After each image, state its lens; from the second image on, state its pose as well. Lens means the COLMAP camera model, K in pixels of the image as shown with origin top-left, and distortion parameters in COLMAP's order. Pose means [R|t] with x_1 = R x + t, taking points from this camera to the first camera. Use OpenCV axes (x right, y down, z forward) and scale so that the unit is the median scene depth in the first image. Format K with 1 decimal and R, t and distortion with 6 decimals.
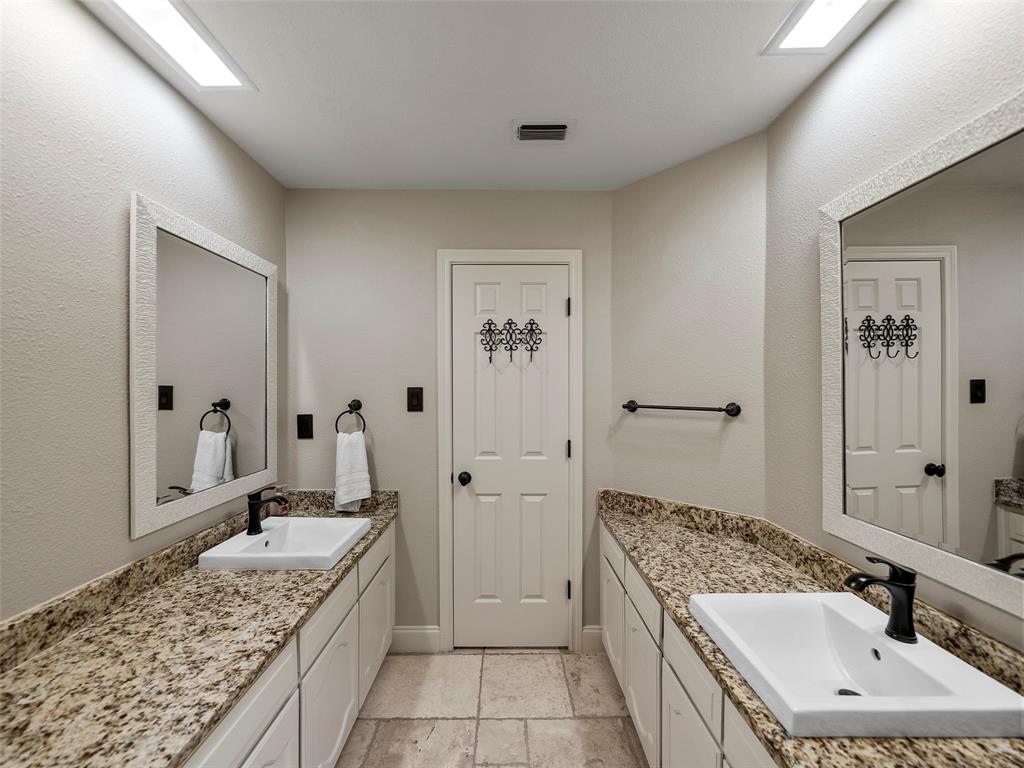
lens RADIAL K [[396.2, 0, 513.5], [0, 396.2, 387.0], [0, 0, 1]] dist [-0.004945, -0.000001]
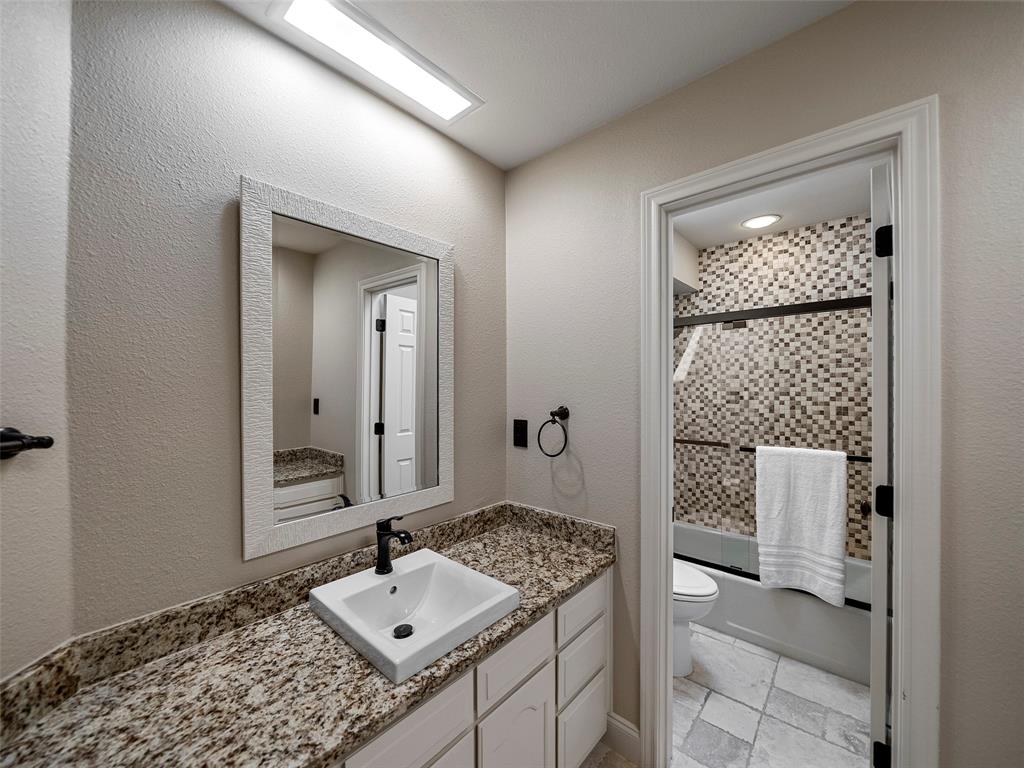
lens RADIAL K [[400.9, 0, 512.2], [0, 400.9, 386.1], [0, 0, 1]] dist [-0.005781, -0.000030]
pose [[-0.739416, 0.004401, 0.673235, -0.220816], [0.003221, 0.999990, -0.002999, -0.004201], [-0.673241, -0.000049, -0.739423, 1.319361]]
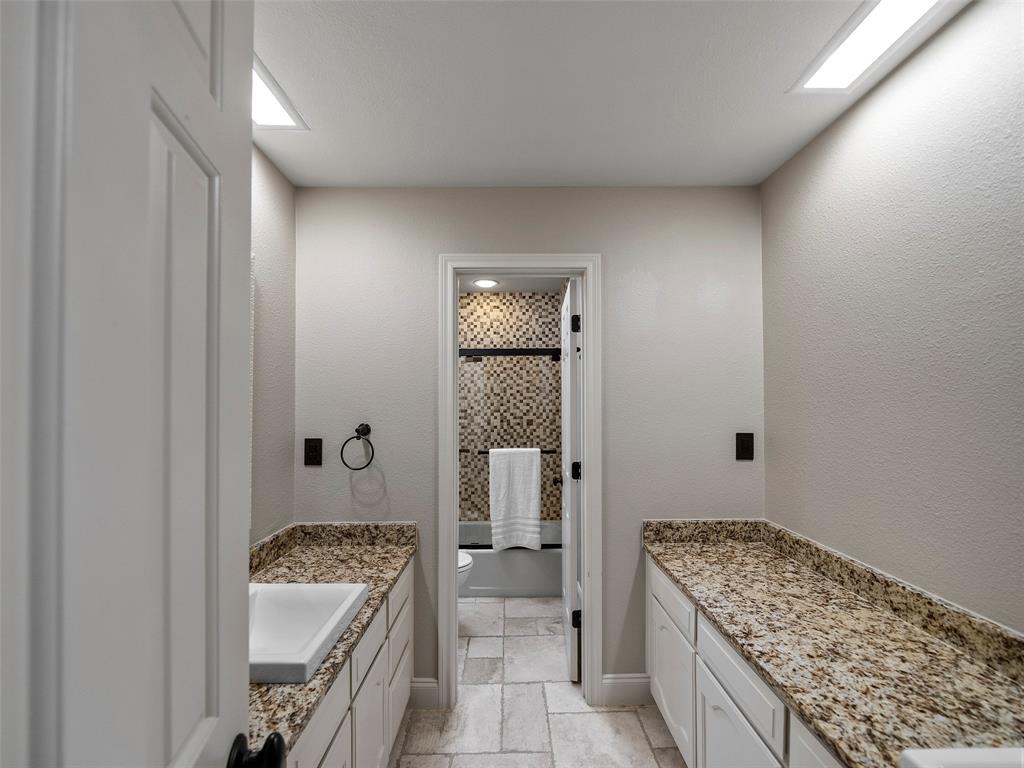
lens RADIAL K [[403.7, 0, 513.2], [0, 403.7, 398.0], [0, 0, 1]] dist [-0.007926, -0.000343]
pose [[-0.999985, 0.004137, 0.003711, 0.012869], [0.004063, 0.999797, -0.019733, -0.001668], [-0.003792, -0.019717, -0.999798, 1.708387]]
